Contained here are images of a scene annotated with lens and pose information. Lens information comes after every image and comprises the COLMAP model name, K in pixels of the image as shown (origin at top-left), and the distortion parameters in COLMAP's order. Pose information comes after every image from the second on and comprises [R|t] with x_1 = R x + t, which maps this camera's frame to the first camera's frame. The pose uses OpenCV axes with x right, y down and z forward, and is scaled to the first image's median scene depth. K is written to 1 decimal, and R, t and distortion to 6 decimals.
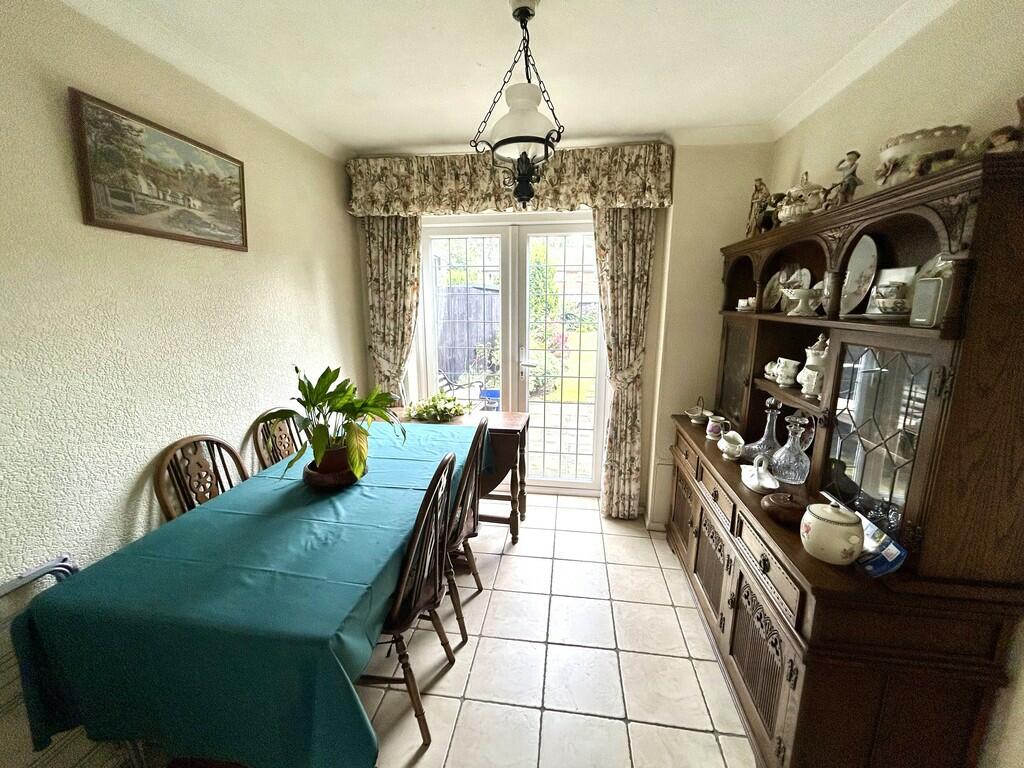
lens RADIAL K [[411.5, 0, 513.4], [0, 411.5, 380.9], [0, 0, 1]] dist [-0.001720, -0.000155]
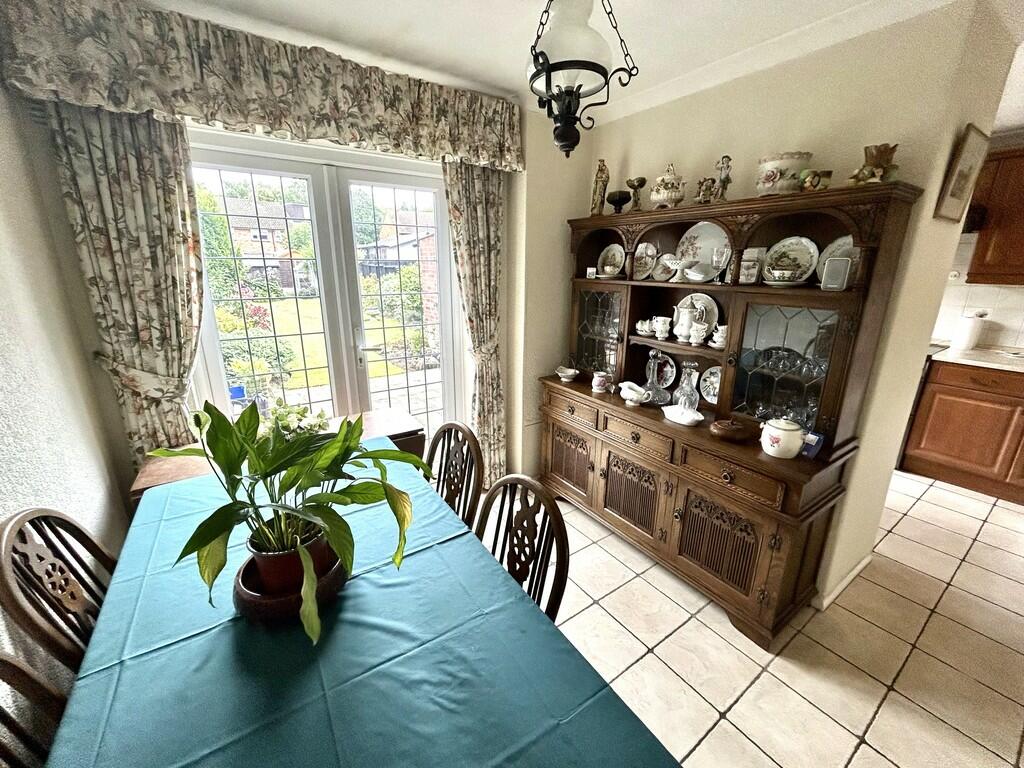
lens RADIAL K [[411.5, 0, 513.4], [0, 411.5, 380.9], [0, 0, 1]] dist [-0.001720, -0.000155]
pose [[0.734480, -0.180745, 0.654118, -0.347442], [0.125004, 0.983420, 0.131375, -0.055751], [-0.667018, -0.014725, 0.744896, 0.241558]]
